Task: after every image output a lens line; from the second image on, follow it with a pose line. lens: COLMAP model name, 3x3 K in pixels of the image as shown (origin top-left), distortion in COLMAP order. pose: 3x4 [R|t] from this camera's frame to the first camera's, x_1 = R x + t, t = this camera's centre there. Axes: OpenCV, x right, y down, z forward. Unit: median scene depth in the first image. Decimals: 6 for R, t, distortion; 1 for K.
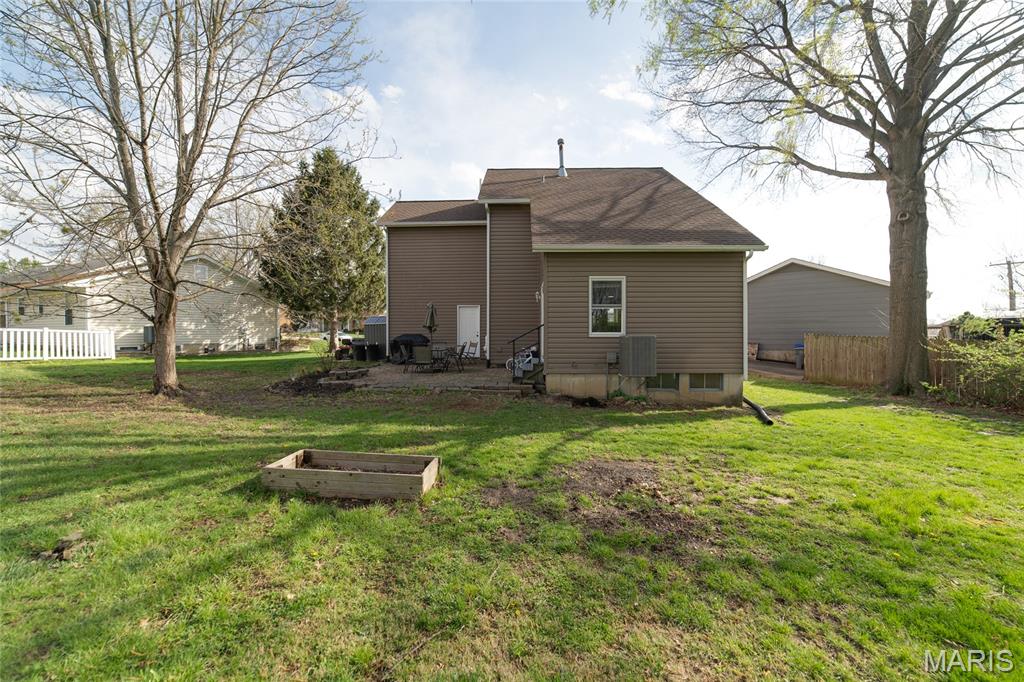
lens RADIAL K [[395.8, 0, 512.0], [0, 395.8, 341.0], [0, 0, 1]] dist [-0.000727, 0.000281]
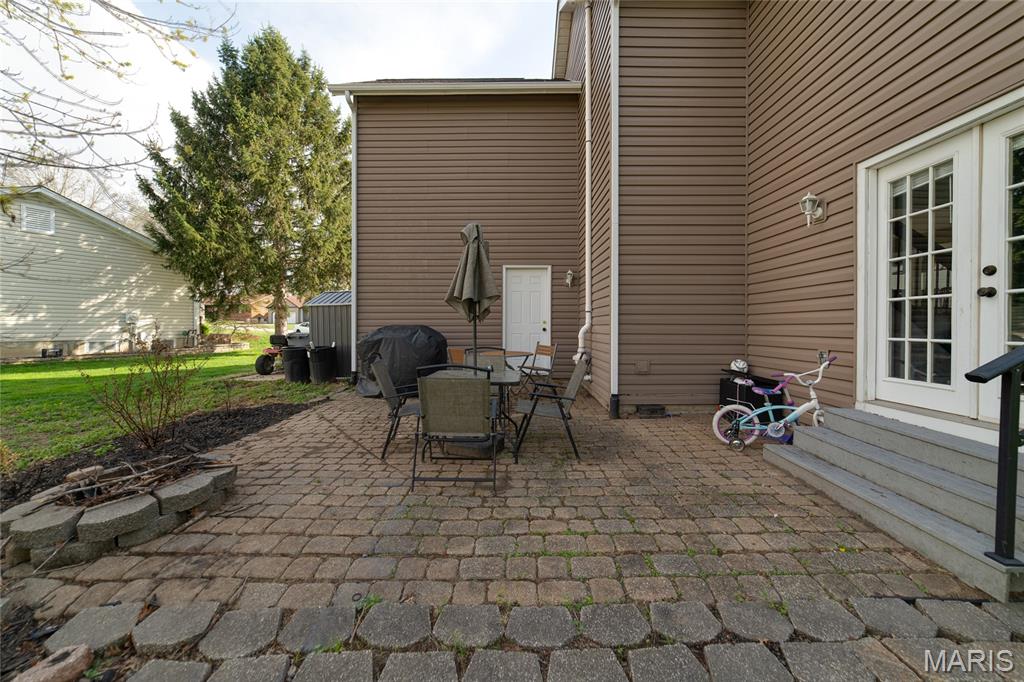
lens RADIAL K [[398.5, 0, 511.1], [0, 398.5, 335.1], [0, 0, 1]] dist [-0.055693, 0.000023]
pose [[0.999567, 0.005193, 0.028952, -0.142171], [-0.005207, 0.999986, 0.000411, -0.007721], [-0.028949, -0.000562, 0.999581, 0.532004]]
